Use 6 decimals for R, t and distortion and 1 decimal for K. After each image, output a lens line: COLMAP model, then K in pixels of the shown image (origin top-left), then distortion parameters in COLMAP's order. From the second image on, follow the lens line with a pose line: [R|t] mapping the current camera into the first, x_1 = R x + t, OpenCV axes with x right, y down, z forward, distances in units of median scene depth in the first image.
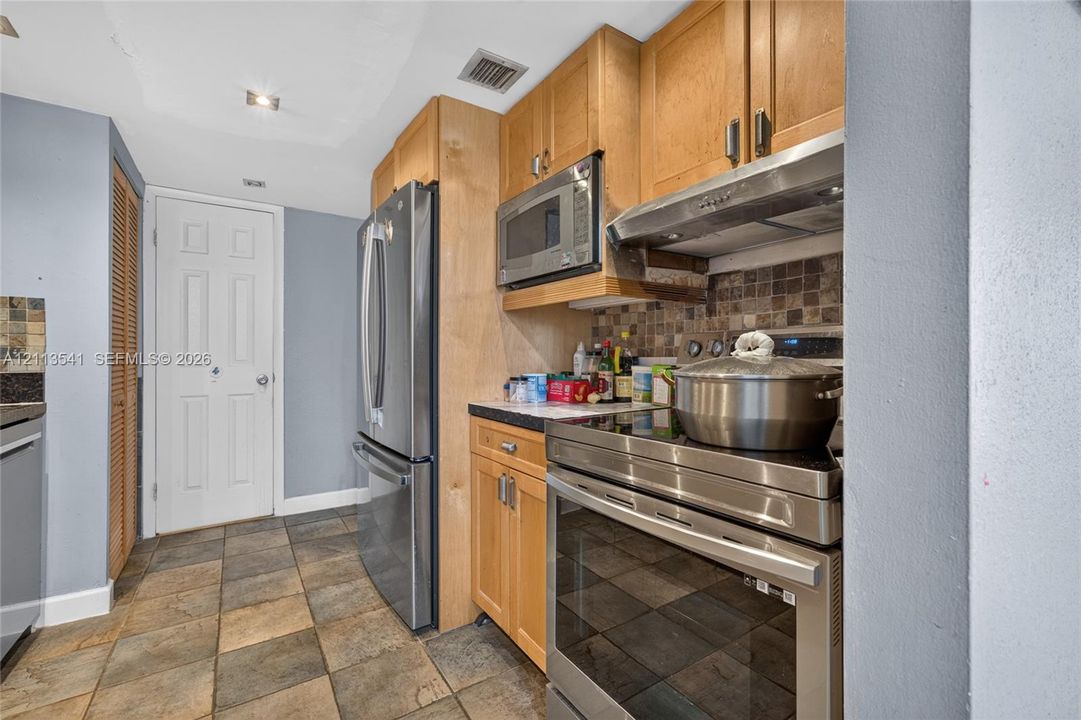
lens RADIAL K [[456.2, 0, 540.5], [0, 456.2, 360.0], [0, 0, 1]] dist [-0.016944, 0.005272]
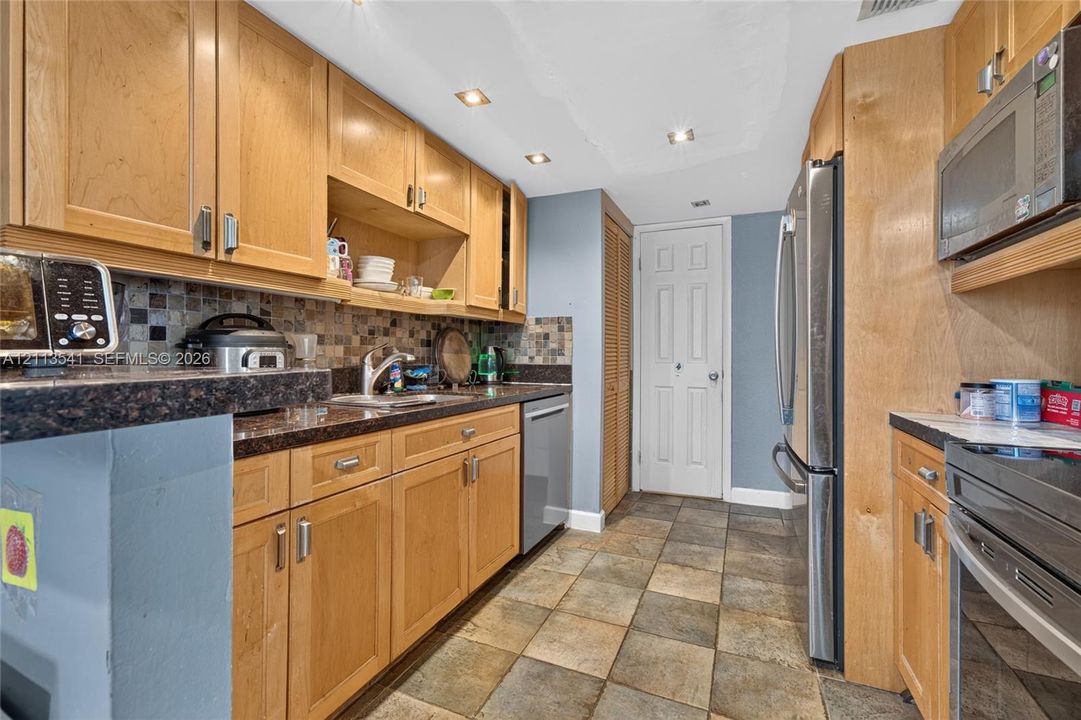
lens RADIAL K [[460.2, 0, 539.5], [0, 460.2, 356.9], [0, 0, 1]] dist [0.003146, 0.000179]
pose [[0.537415, 0.003312, -0.843311, 0.184037], [-0.006242, 0.999981, -0.000050, 0.001008], [0.843295, 0.005291, 0.537425, 0.043829]]
